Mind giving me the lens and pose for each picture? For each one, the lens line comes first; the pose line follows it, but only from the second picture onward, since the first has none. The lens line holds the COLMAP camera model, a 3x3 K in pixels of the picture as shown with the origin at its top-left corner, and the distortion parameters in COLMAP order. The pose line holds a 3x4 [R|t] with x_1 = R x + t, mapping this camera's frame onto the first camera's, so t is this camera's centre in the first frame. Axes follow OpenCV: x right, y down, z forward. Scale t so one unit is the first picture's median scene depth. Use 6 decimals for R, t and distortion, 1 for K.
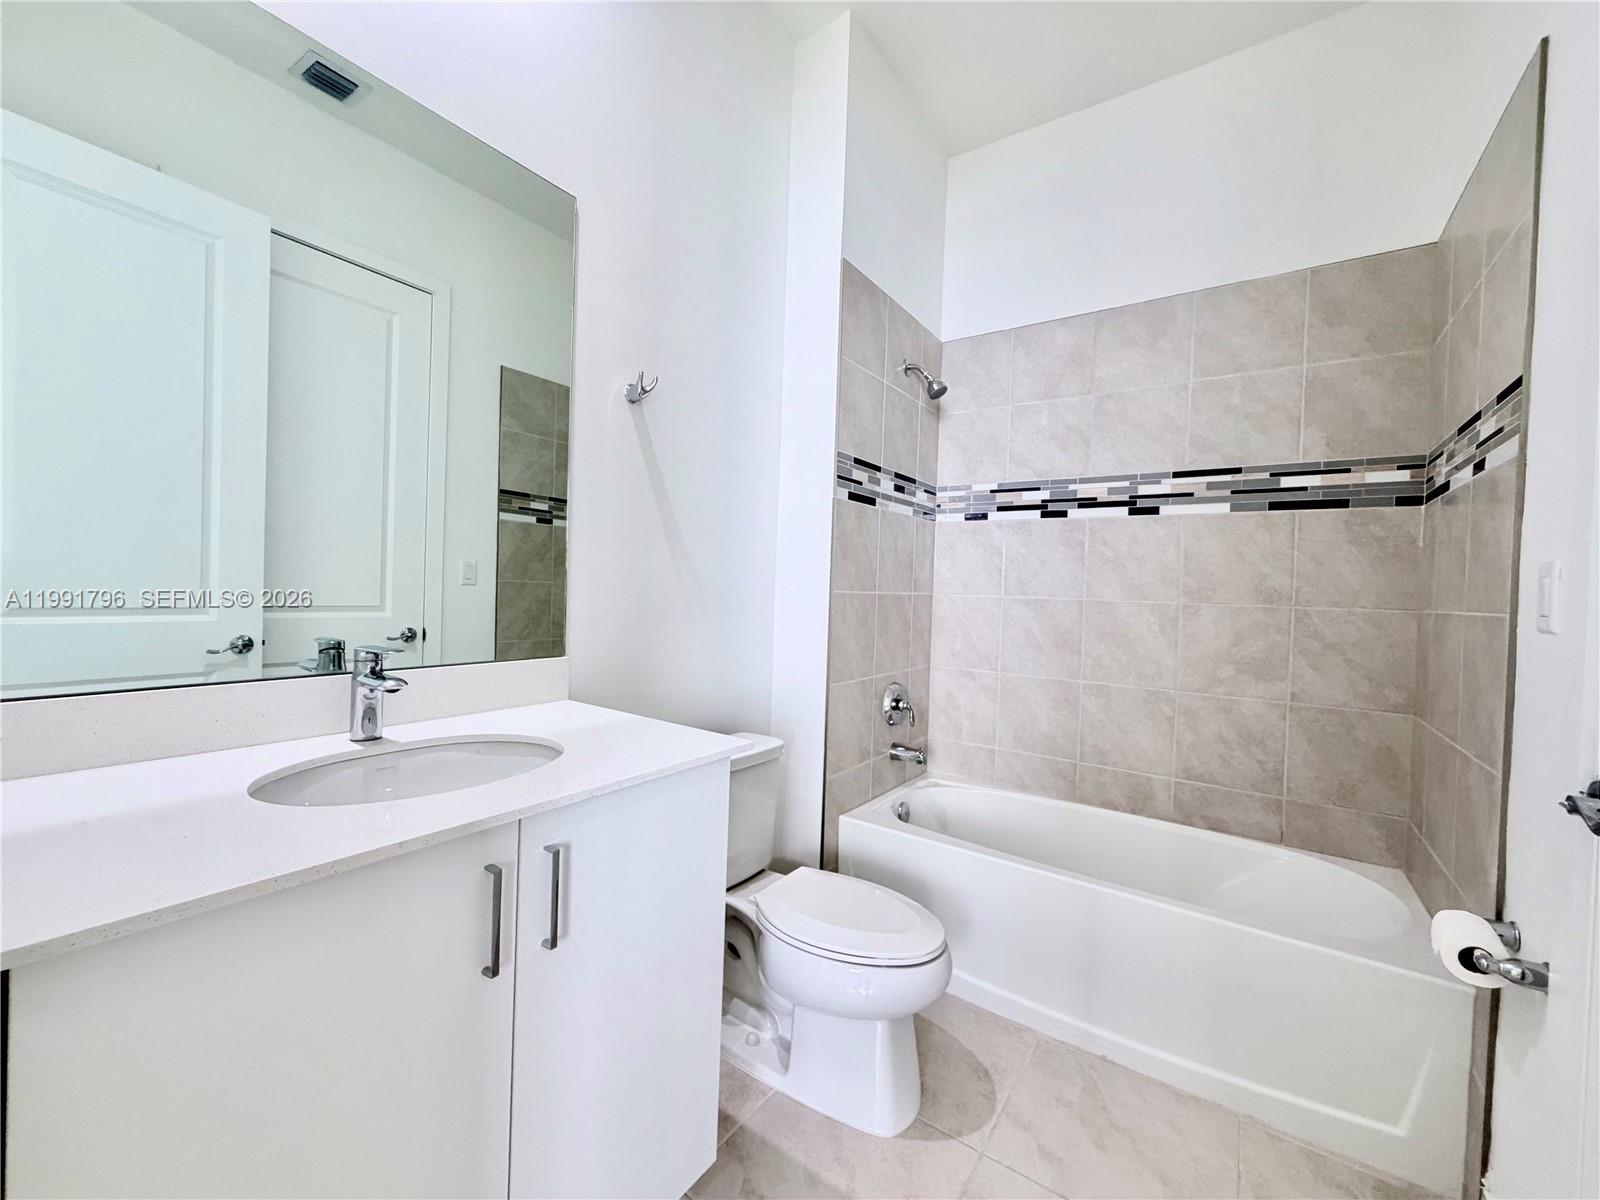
lens RADIAL K [[638.8, 0, 789.5], [0, 638.8, 604.4], [0, 0, 1]] dist [-0.001024, 0.000287]
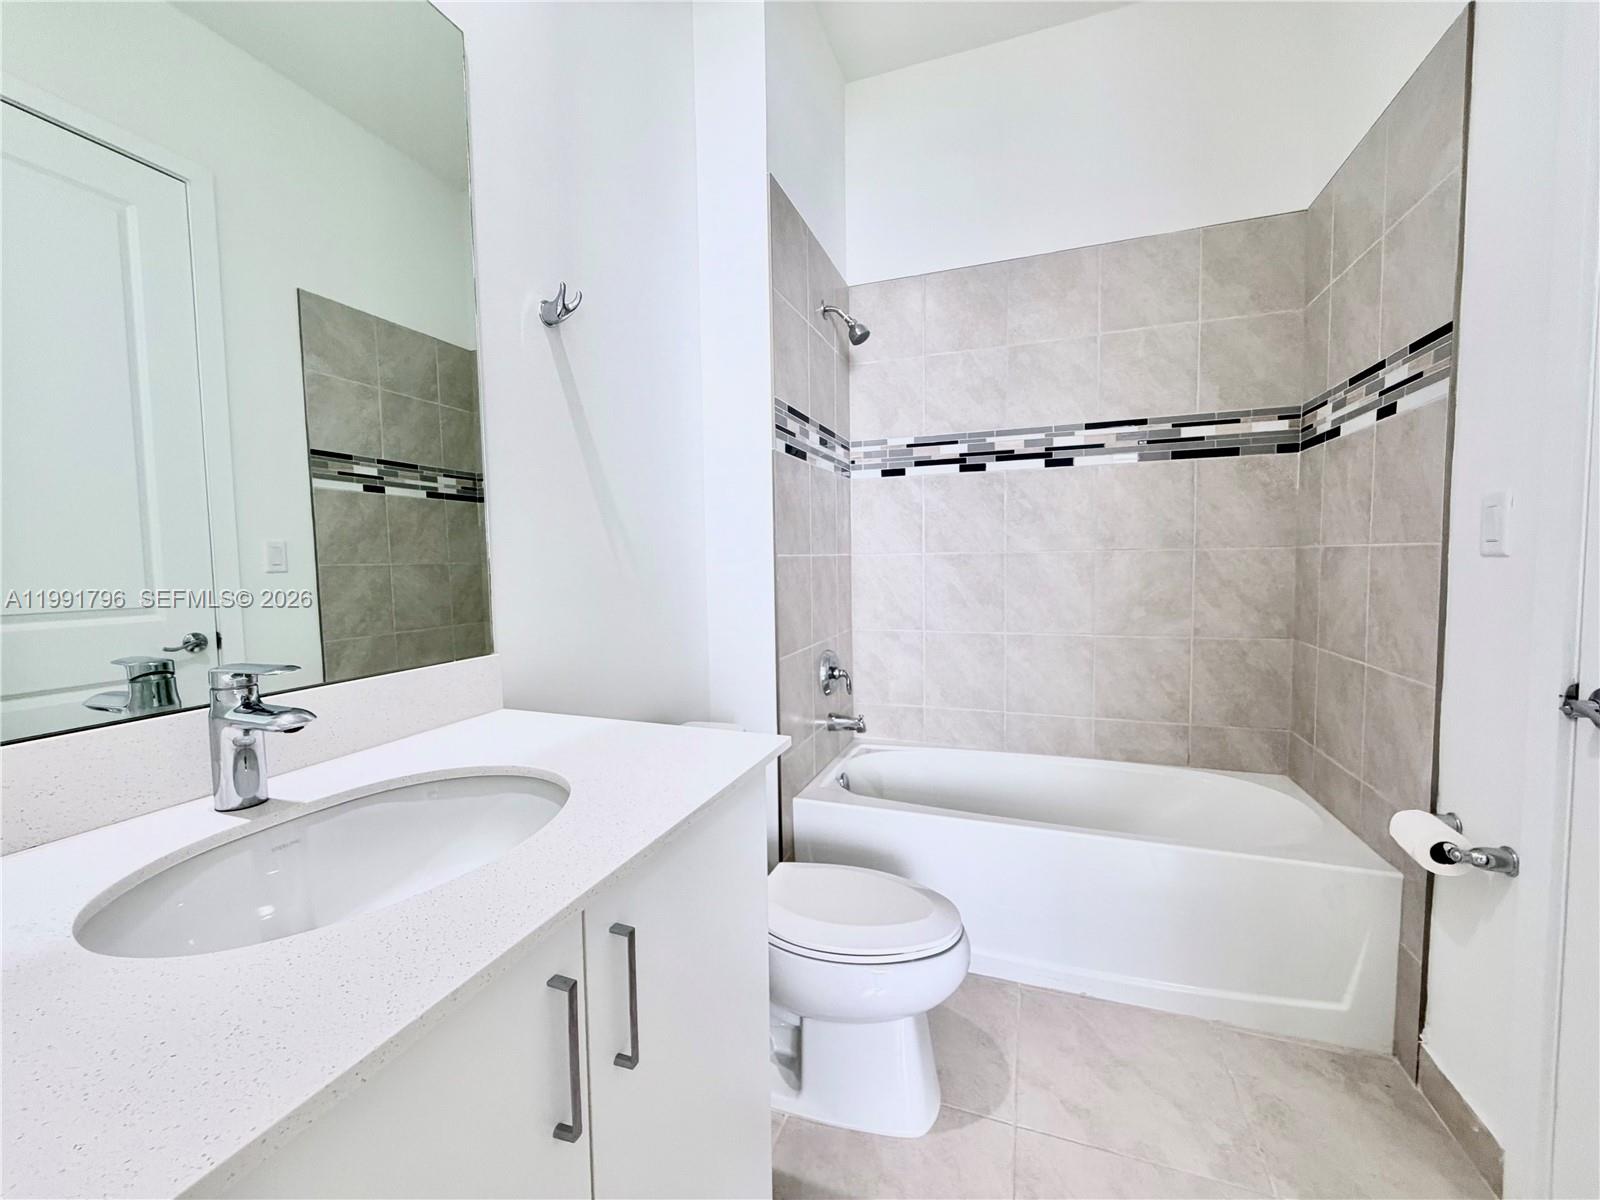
lens RADIAL K [[638.8, 0, 788.4], [0, 638.8, 604.8], [0, 0, 1]] dist [-0.001024, 0.000287]
pose [[0.964927, -0.068042, 0.253546, -0.149453], [0.055550, 0.996878, 0.056113, -0.000853], [-0.256572, -0.040060, 0.965694, 0.124326]]
